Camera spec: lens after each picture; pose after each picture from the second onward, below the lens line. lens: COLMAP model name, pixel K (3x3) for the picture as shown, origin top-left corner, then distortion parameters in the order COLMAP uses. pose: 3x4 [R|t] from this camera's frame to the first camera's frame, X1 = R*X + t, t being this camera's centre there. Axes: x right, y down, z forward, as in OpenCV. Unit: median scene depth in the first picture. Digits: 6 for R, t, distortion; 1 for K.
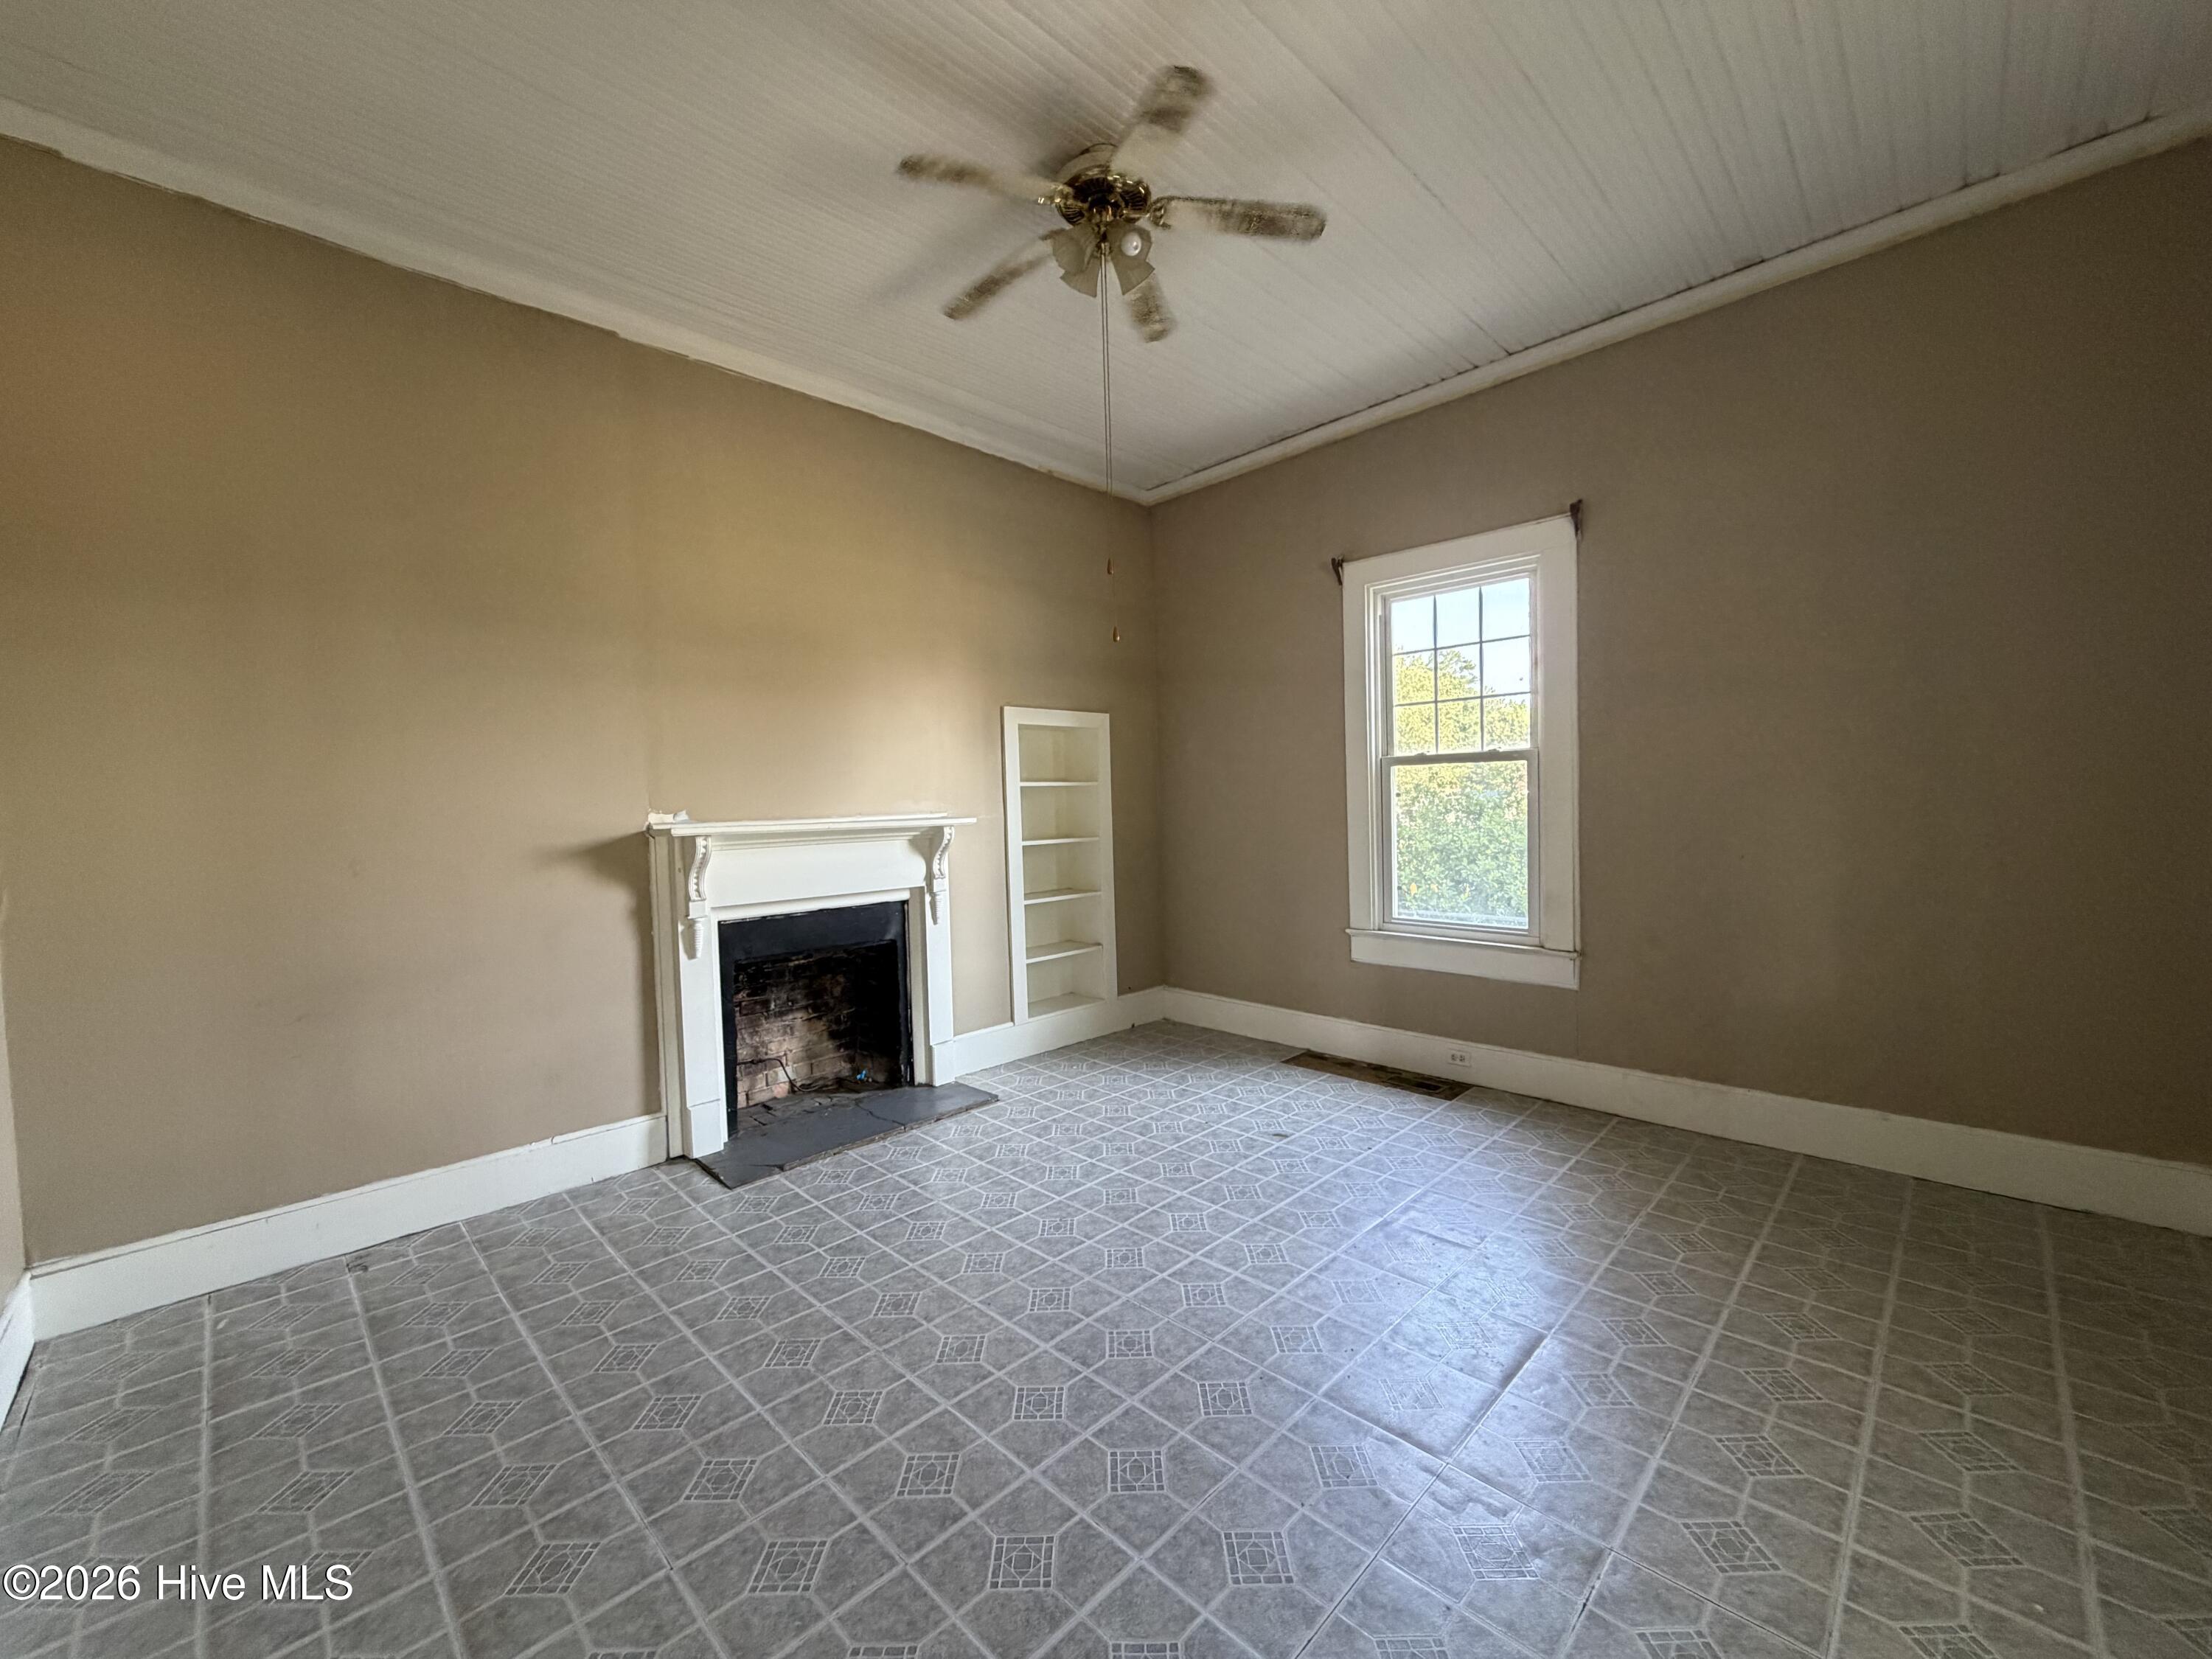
lens RADIAL K [[873.5, 0, 1106.6], [0, 873.5, 835.4], [0, 0, 1]] dist [-0.002202, -0.000308]
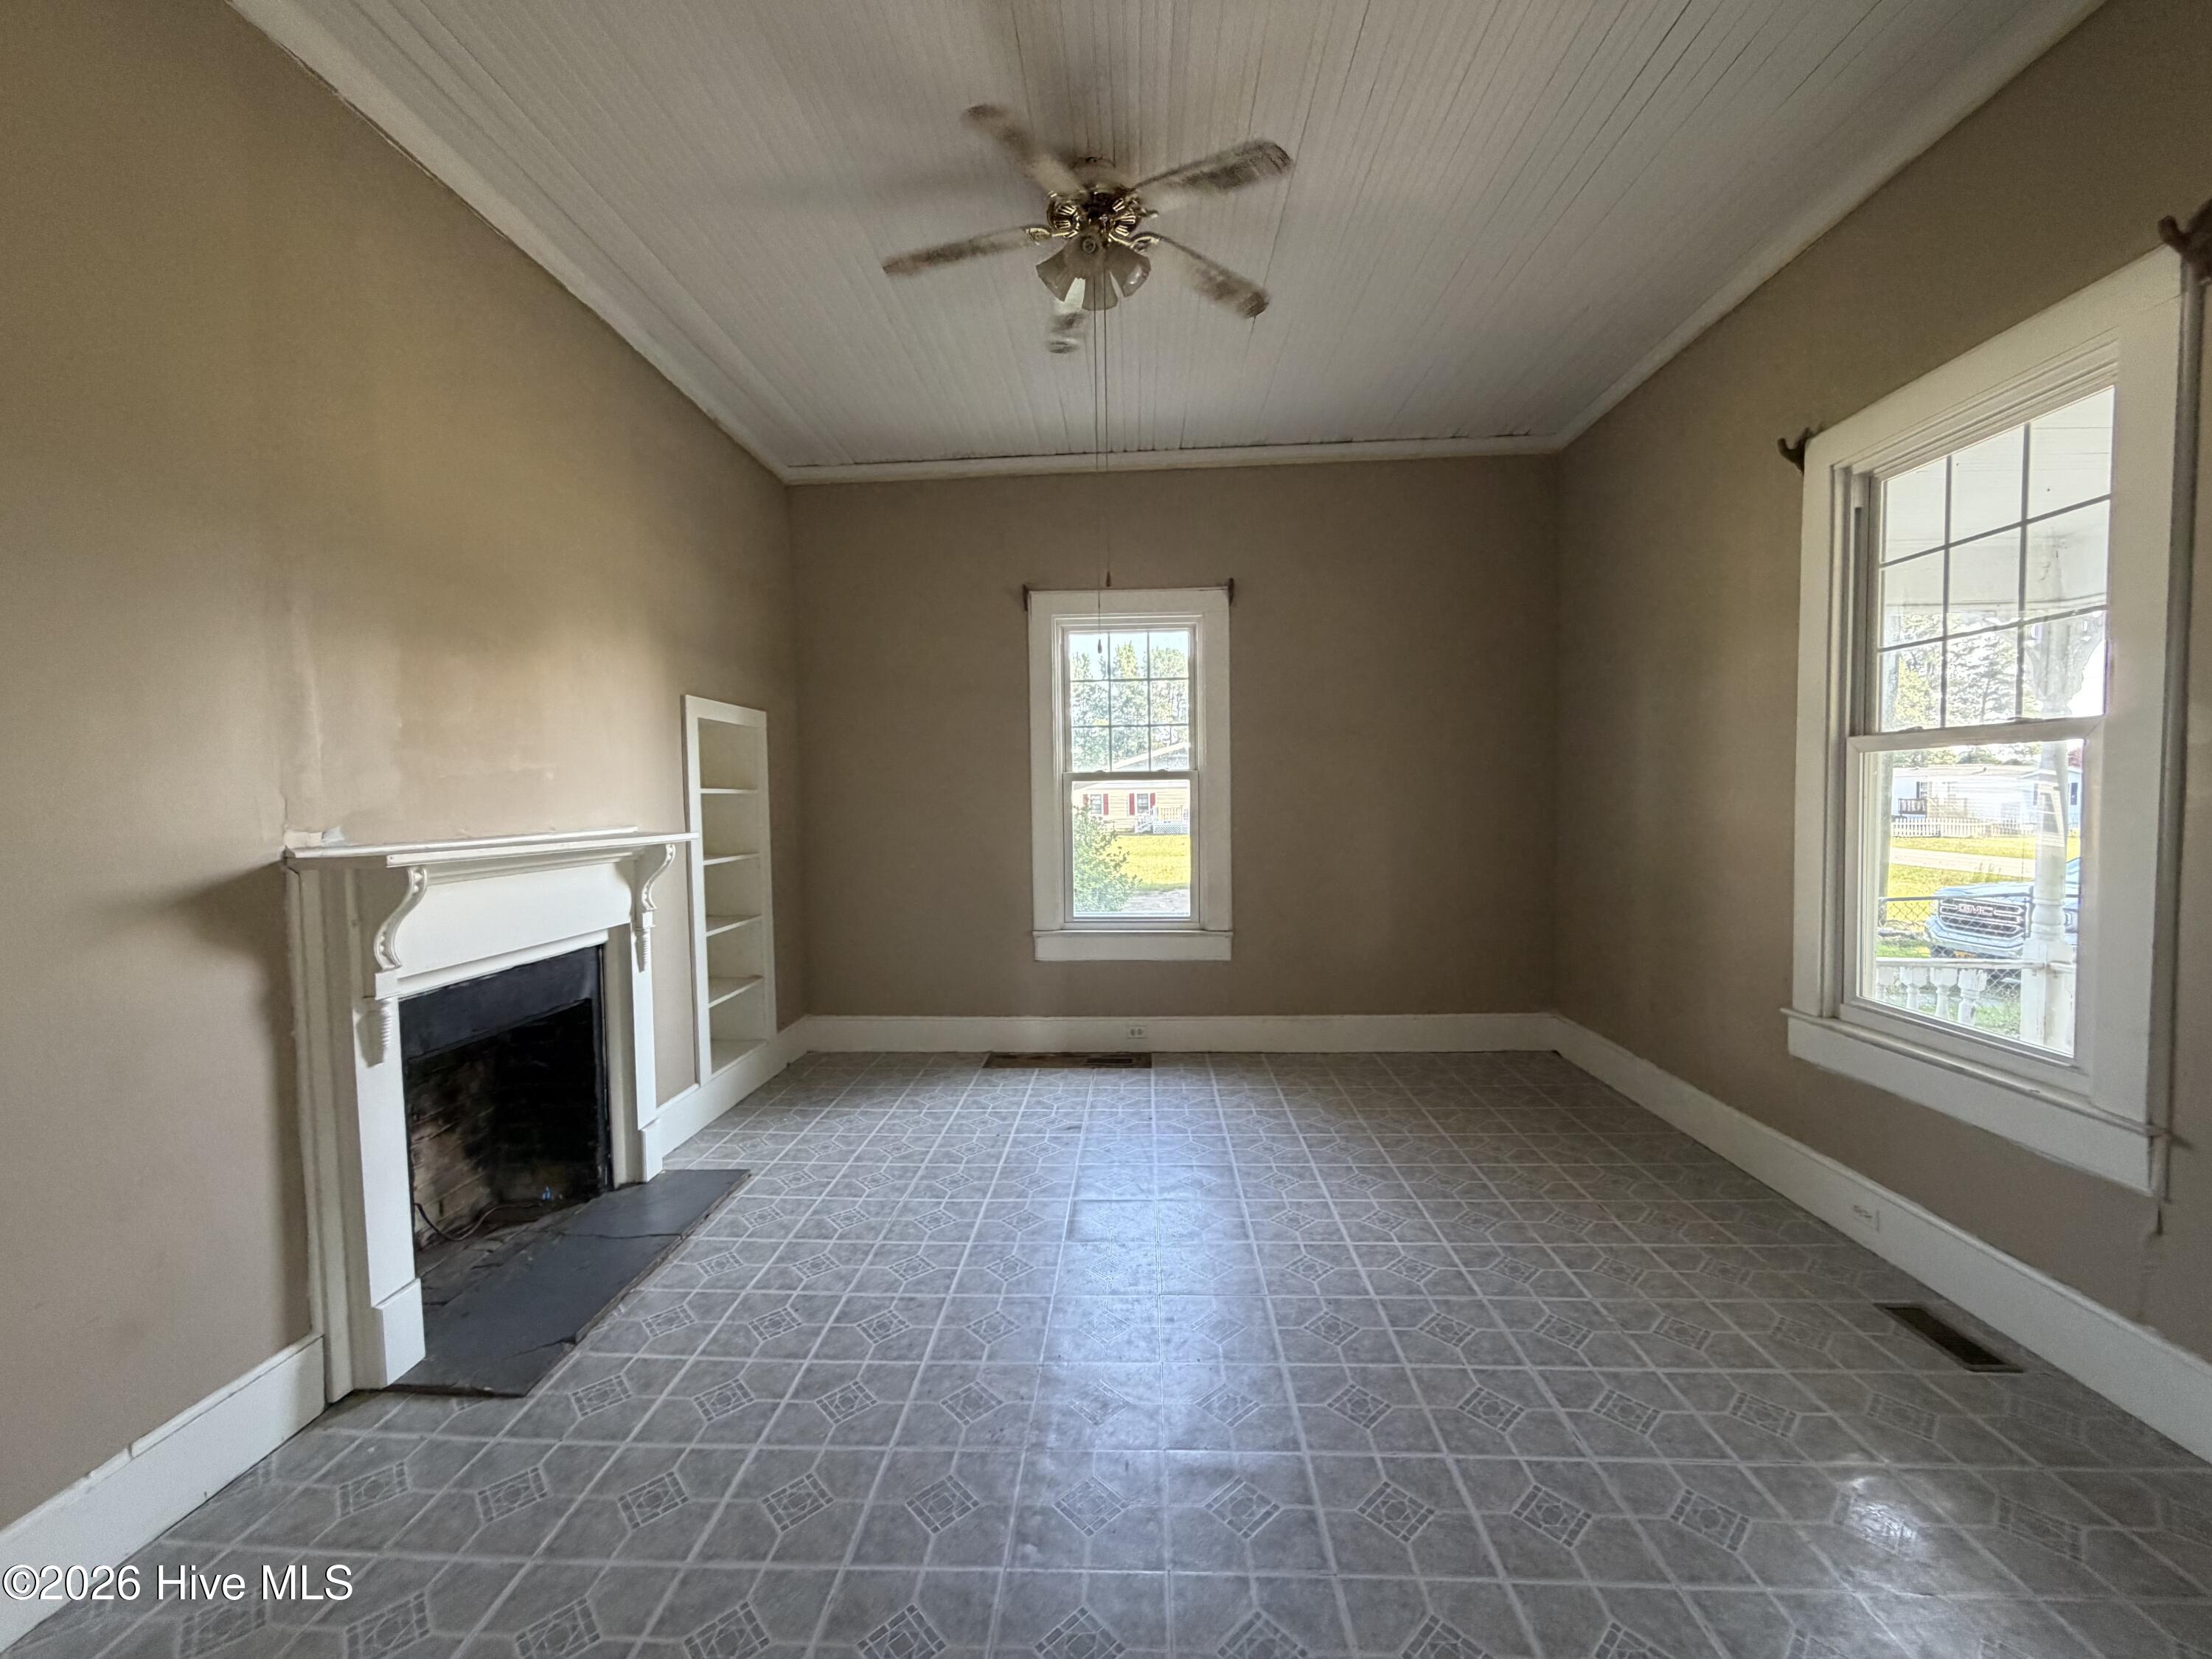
lens RADIAL K [[873.5, 0, 1092.8], [0, 873.5, 834.6], [0, 0, 1]] dist [-0.002202, -0.000308]
pose [[0.744852, -0.014717, 0.667068, -0.424086], [0.023627, 0.999711, -0.004326, -0.006070], [-0.666812, 0.018983, 0.744985, 0.164903]]
